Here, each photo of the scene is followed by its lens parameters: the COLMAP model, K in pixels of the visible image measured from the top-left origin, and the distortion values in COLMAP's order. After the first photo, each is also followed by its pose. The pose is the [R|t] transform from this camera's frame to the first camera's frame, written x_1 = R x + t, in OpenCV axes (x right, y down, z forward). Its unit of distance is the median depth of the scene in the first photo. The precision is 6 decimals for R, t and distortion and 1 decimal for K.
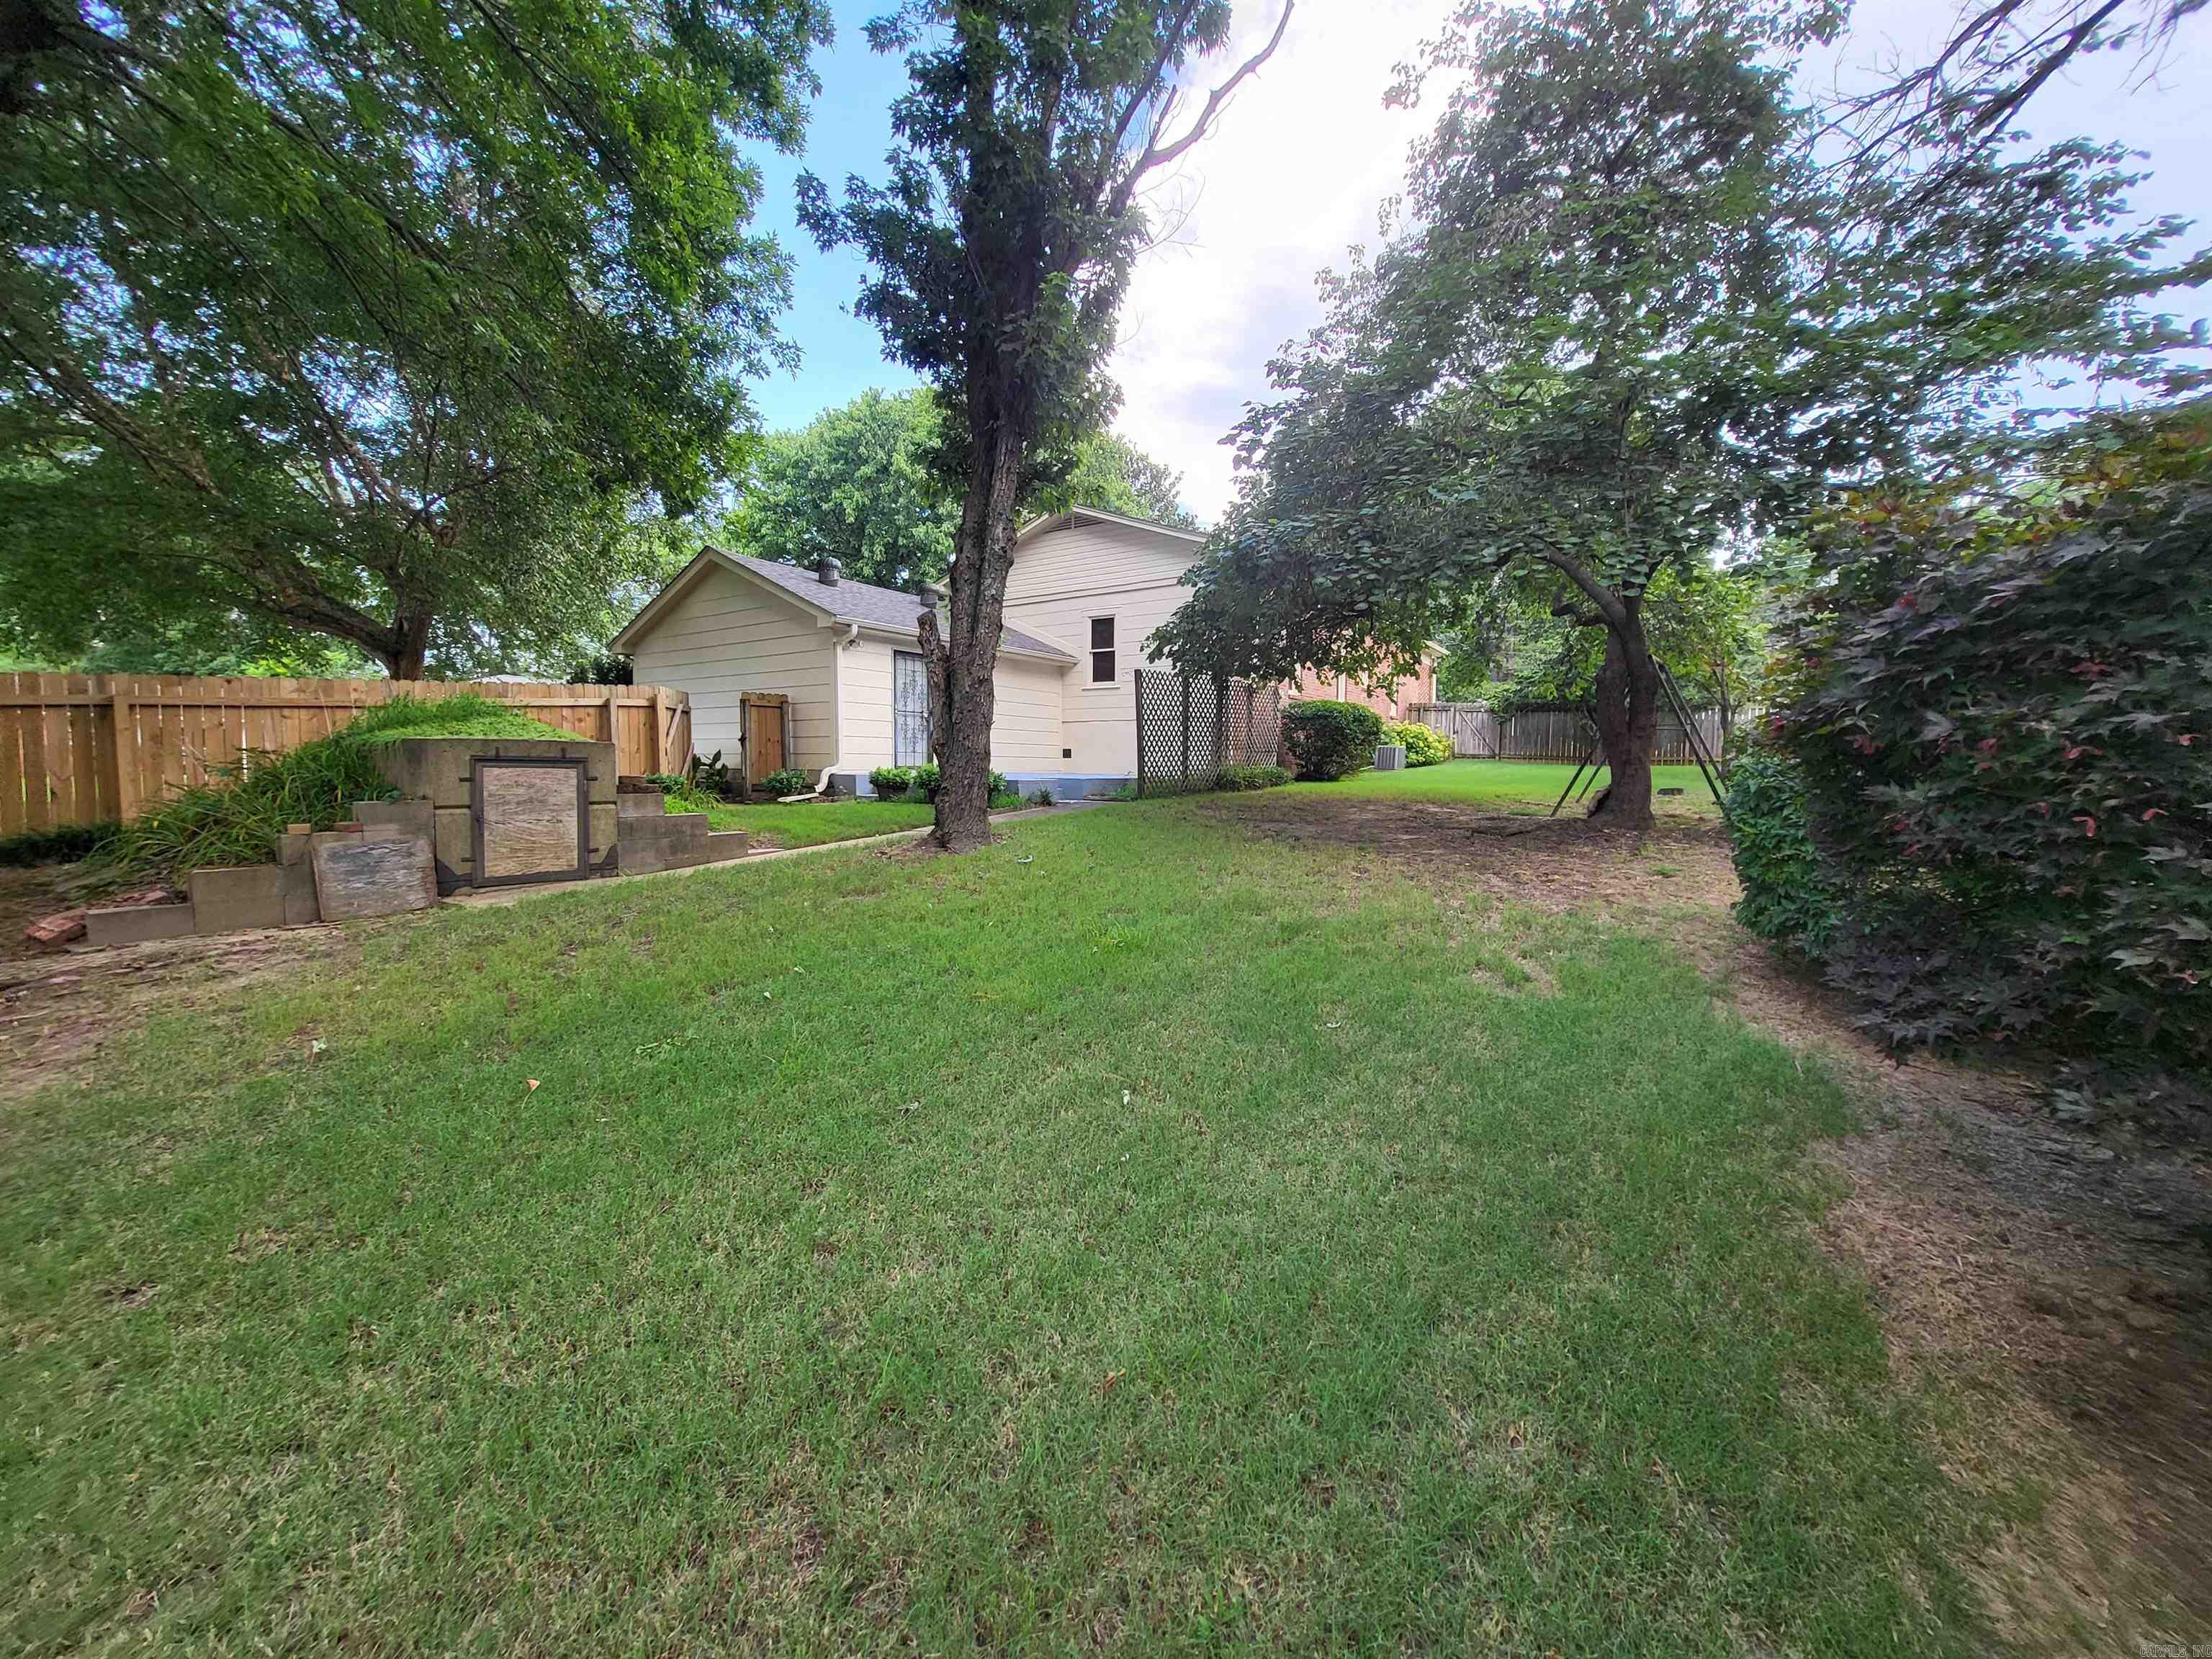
lens RADIAL K [[868.0, 0, 1111.0], [0, 868.0, 815.1], [0, 0, 1]] dist [0.001022, -0.001269]
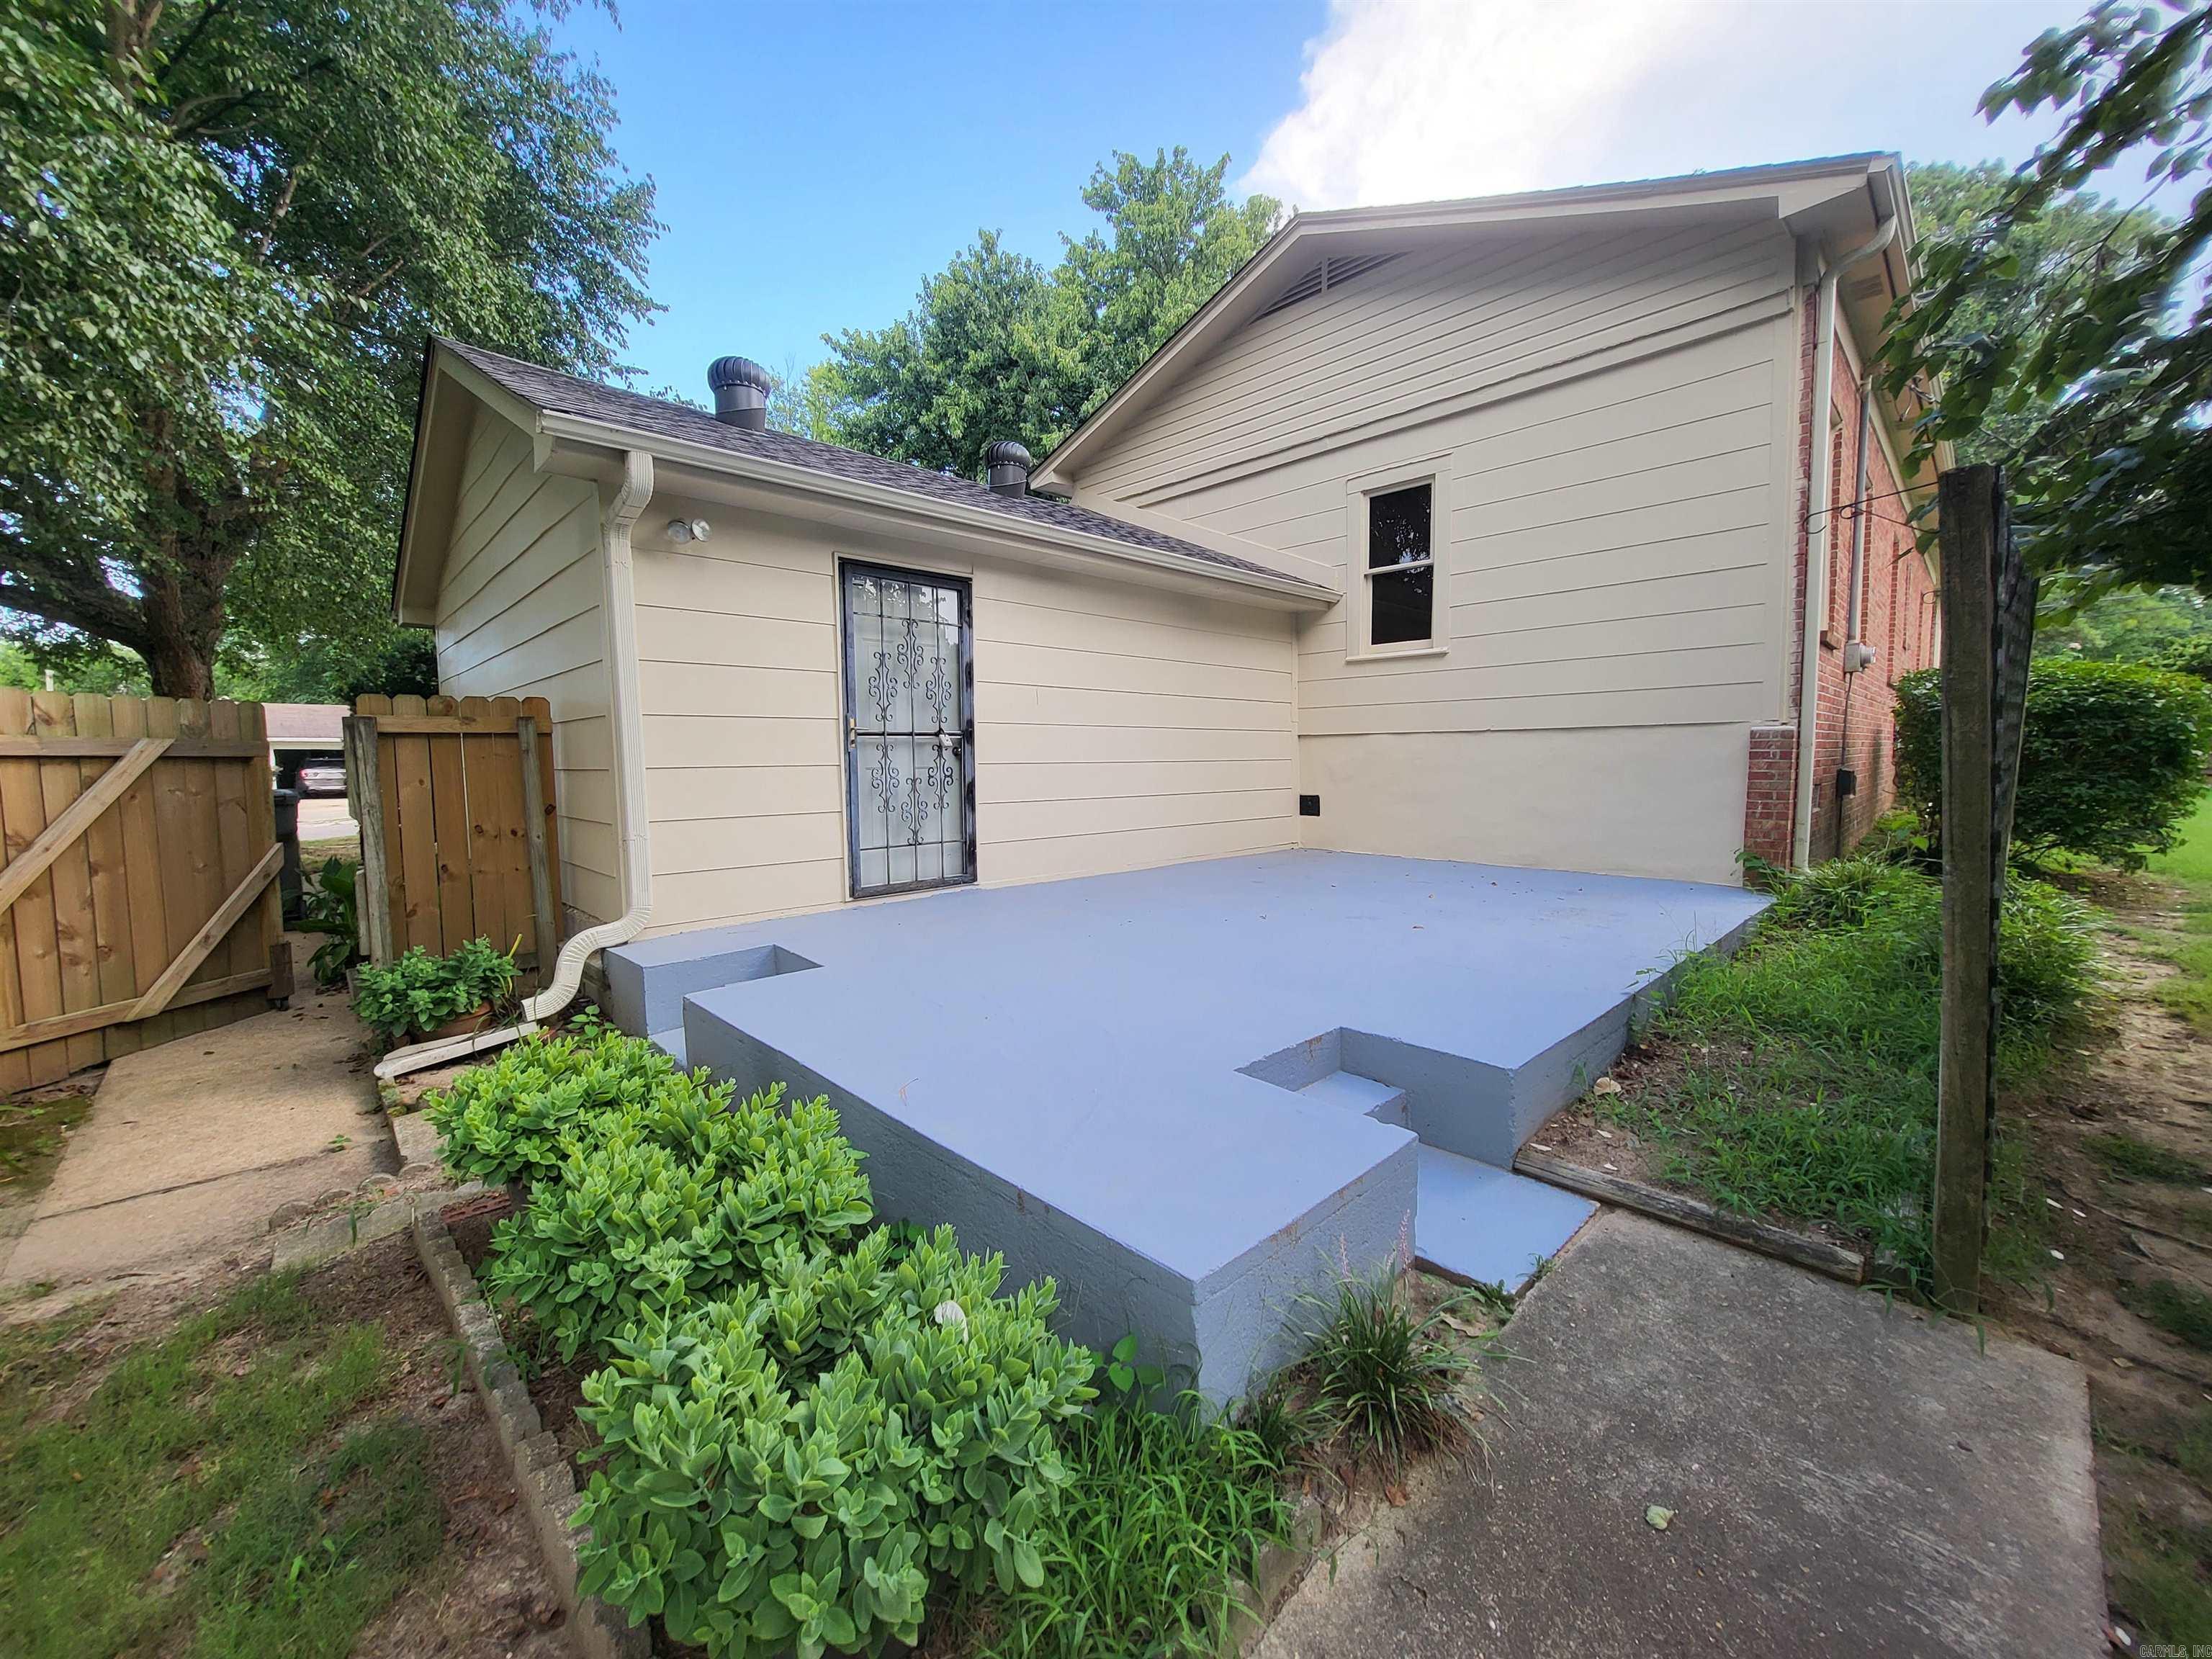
lens RADIAL K [[868.0, 0, 1110.3], [0, 868.0, 821.7], [0, 0, 1]] dist [0.001022, -0.001269]
pose [[0.976056, -0.002841, -0.217502, -0.054558], [0.006558, 0.999844, 0.016370, -0.071840], [0.217422, -0.017405, 0.975922, 0.544177]]
